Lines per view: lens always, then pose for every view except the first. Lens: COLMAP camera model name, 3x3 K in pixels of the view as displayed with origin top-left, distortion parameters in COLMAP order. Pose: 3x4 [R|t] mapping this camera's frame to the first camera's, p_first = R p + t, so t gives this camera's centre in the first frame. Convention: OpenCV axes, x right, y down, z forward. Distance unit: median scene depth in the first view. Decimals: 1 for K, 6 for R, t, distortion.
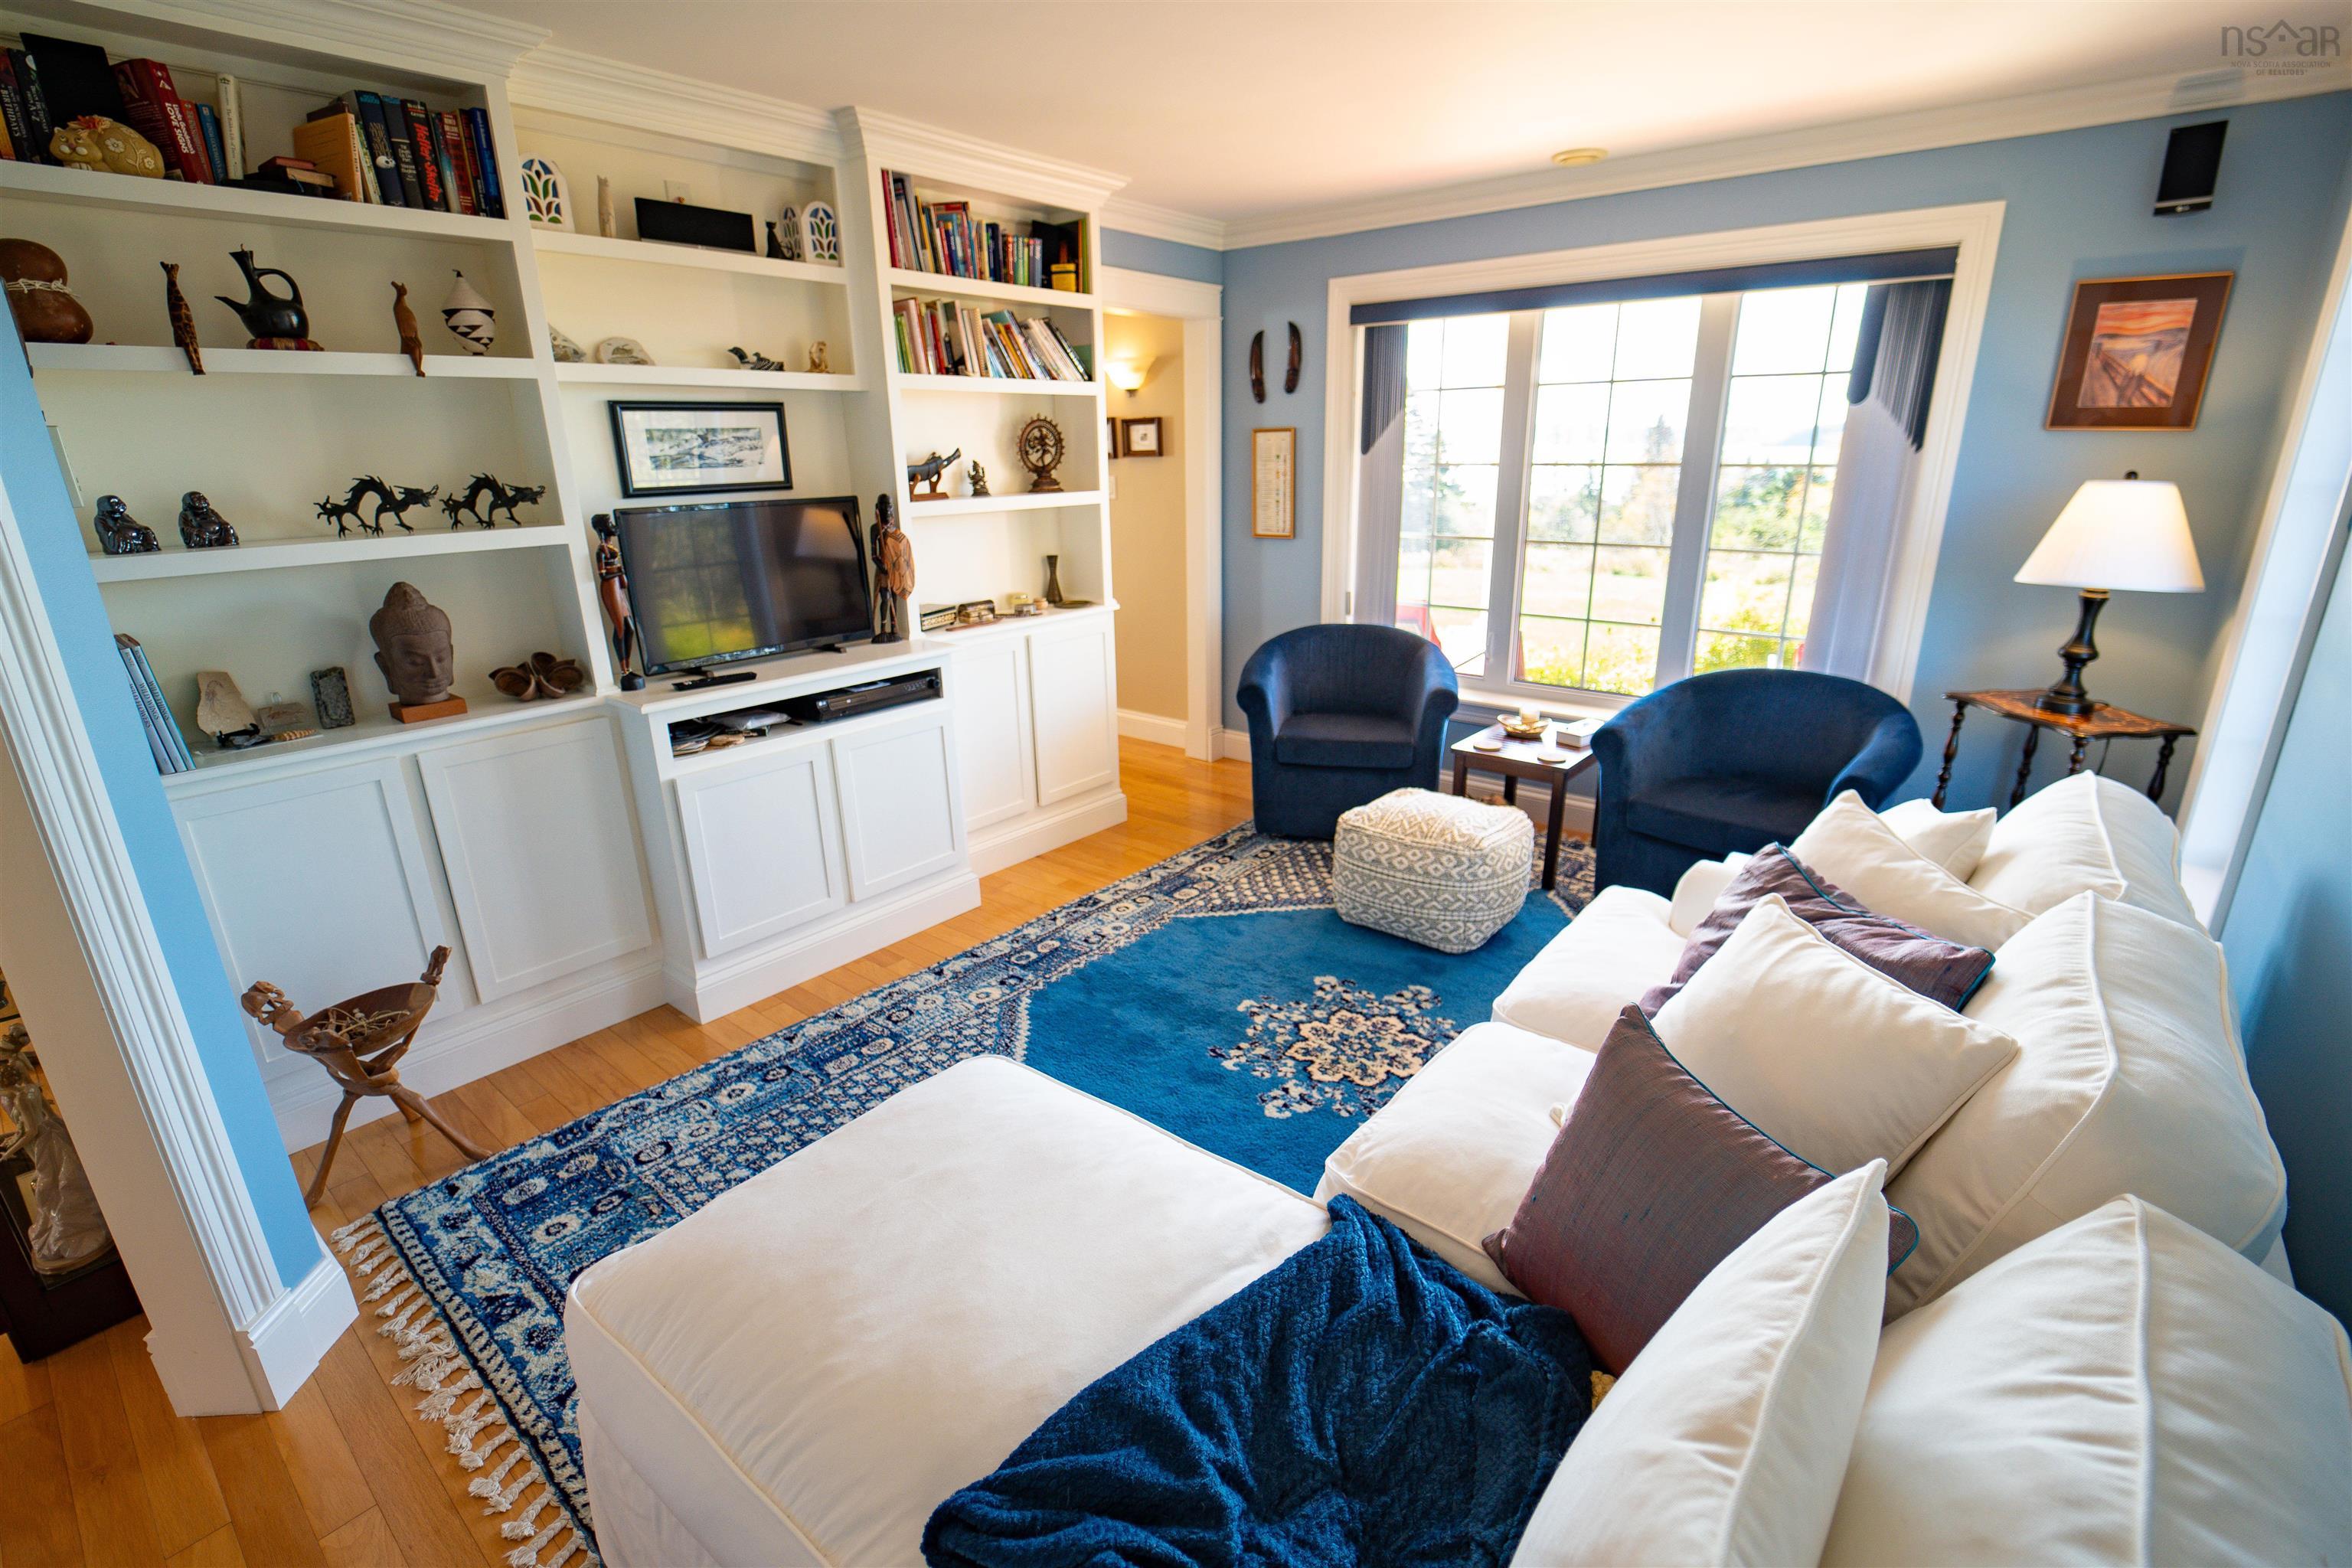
lens RADIAL K [[1024.1, 0, 1175.3], [0, 1024.1, 842.8], [0, 0, 1]] dist [-0.032082, -0.000072]
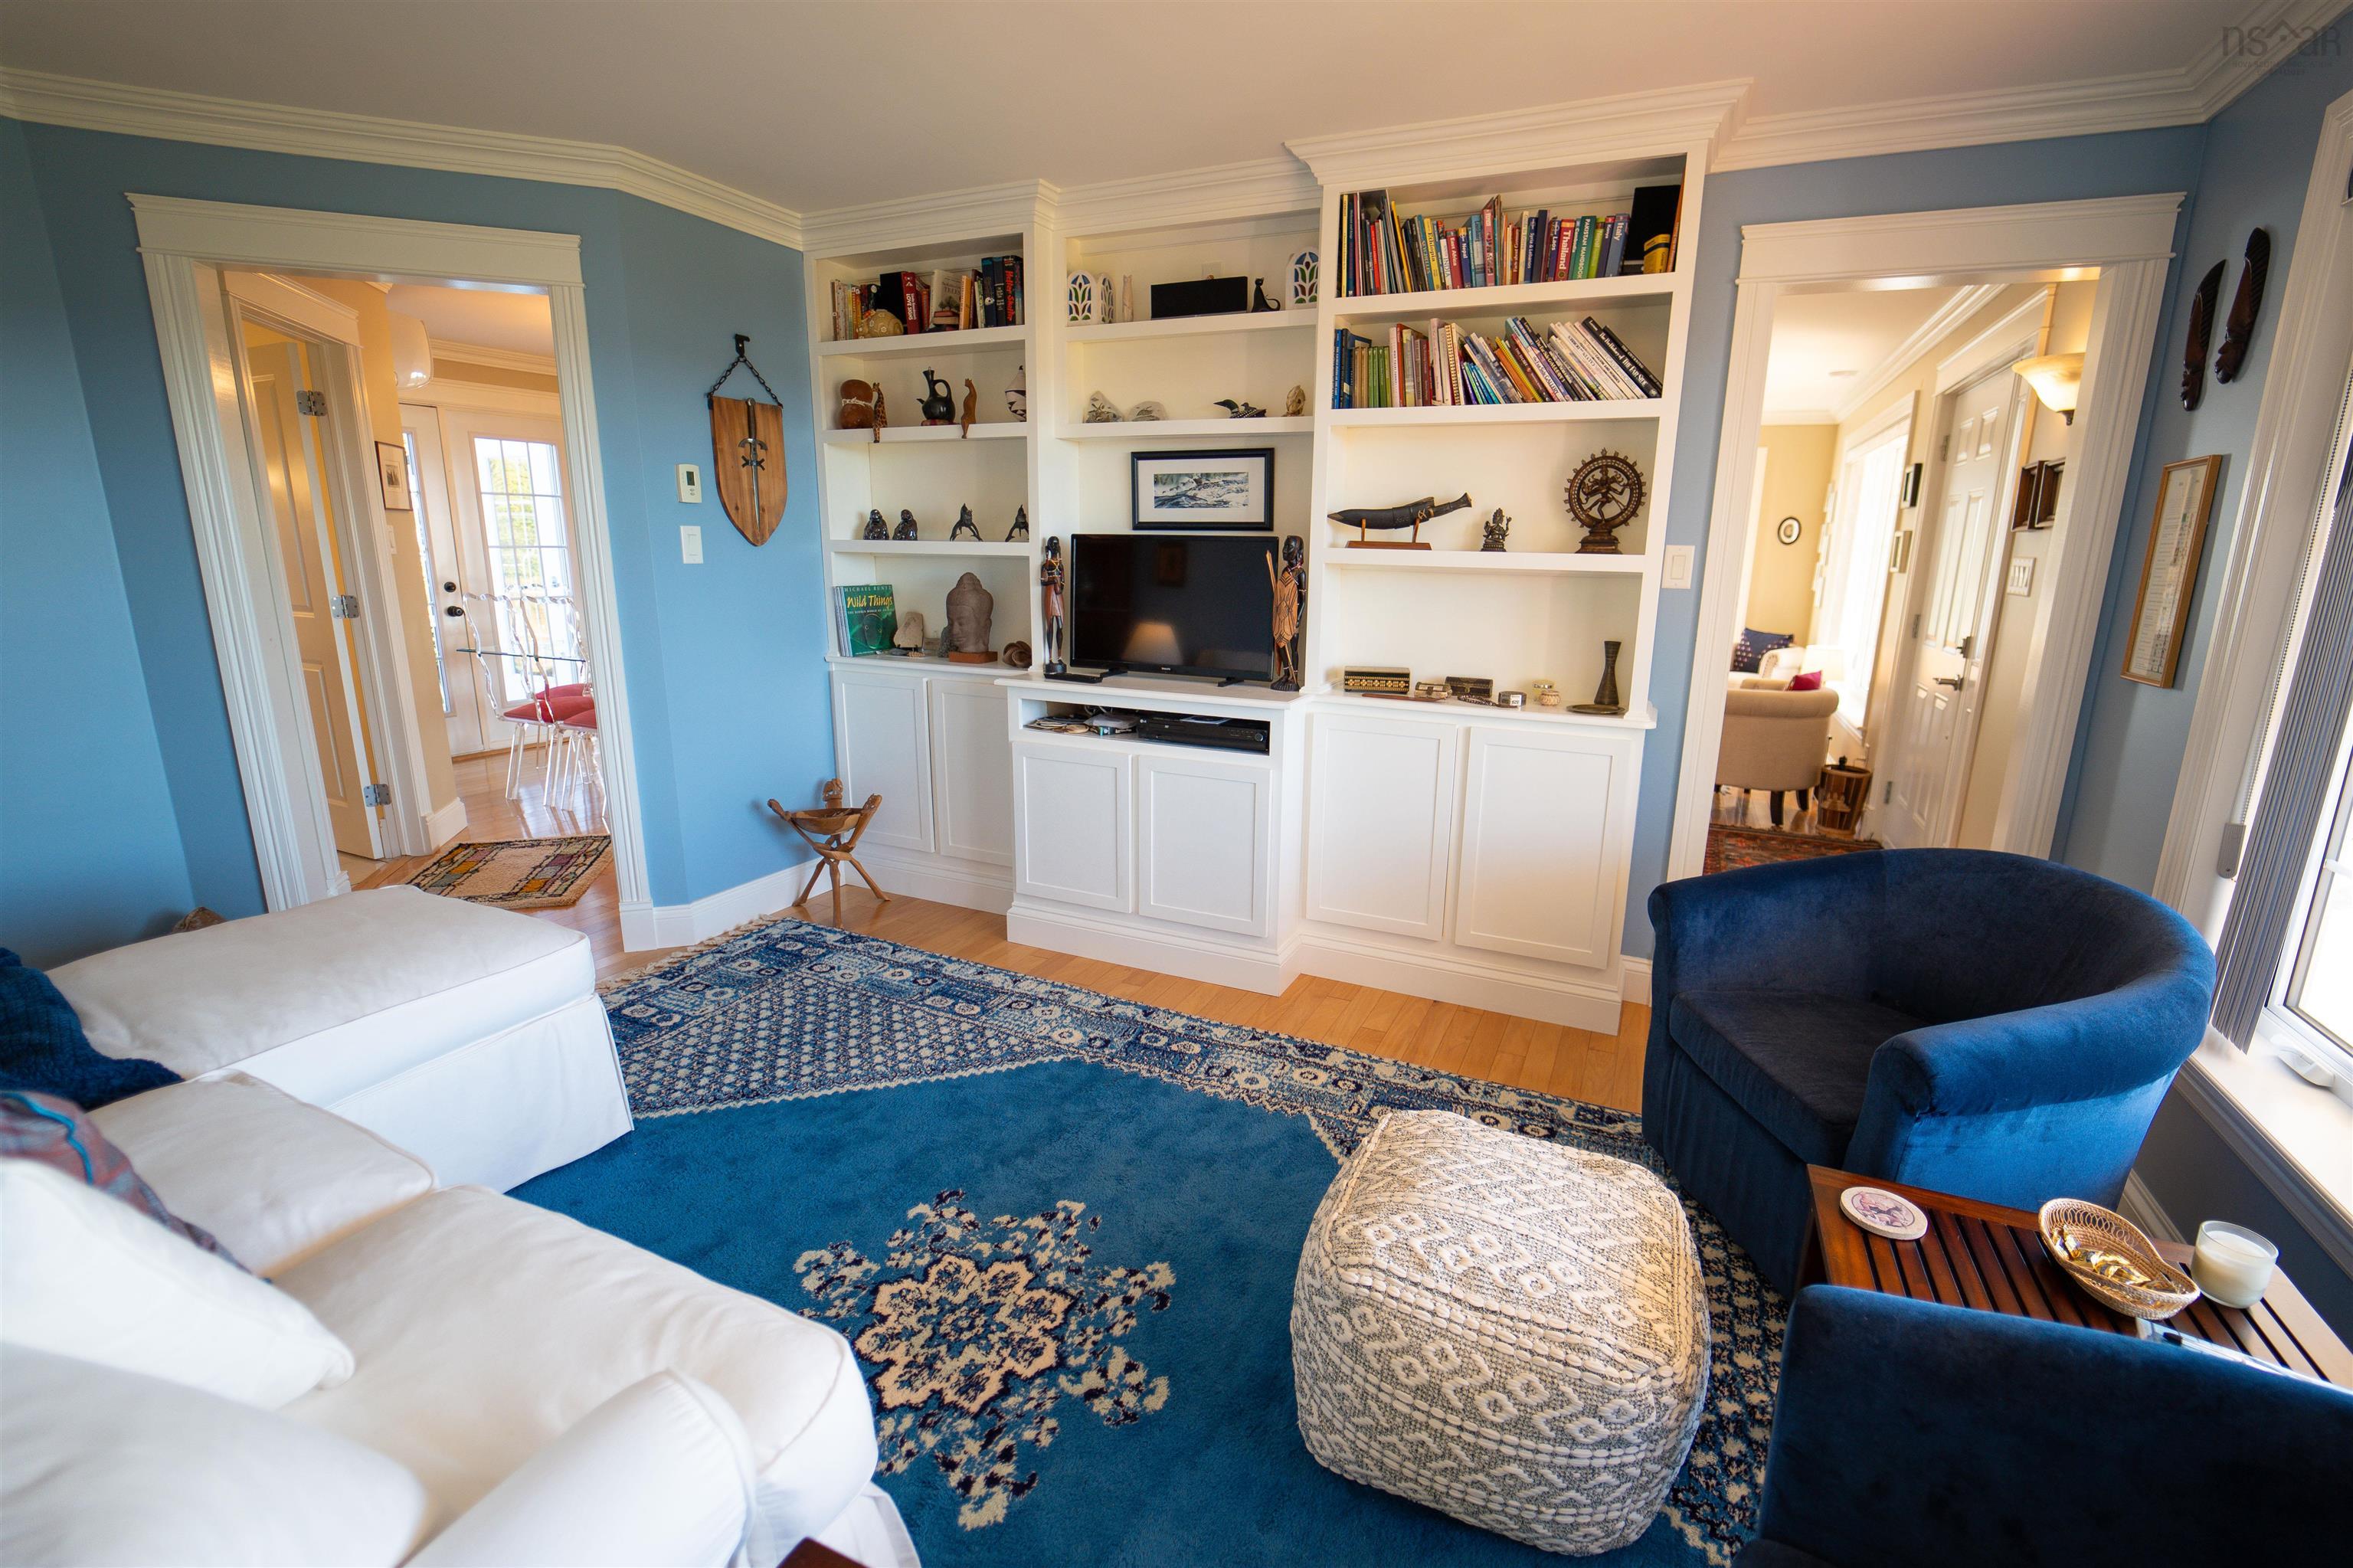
lens RADIAL K [[981.1, 0, 1188.7], [0, 981.1, 795.8], [0, 0, 1]] dist [-0.024539, -0.000004]
pose [[0.267744, 0.259186, -0.927974, 0.619658], [-0.365795, 0.918371, 0.150962, -0.231114], [0.891351, 0.299029, 0.340697, 0.699372]]
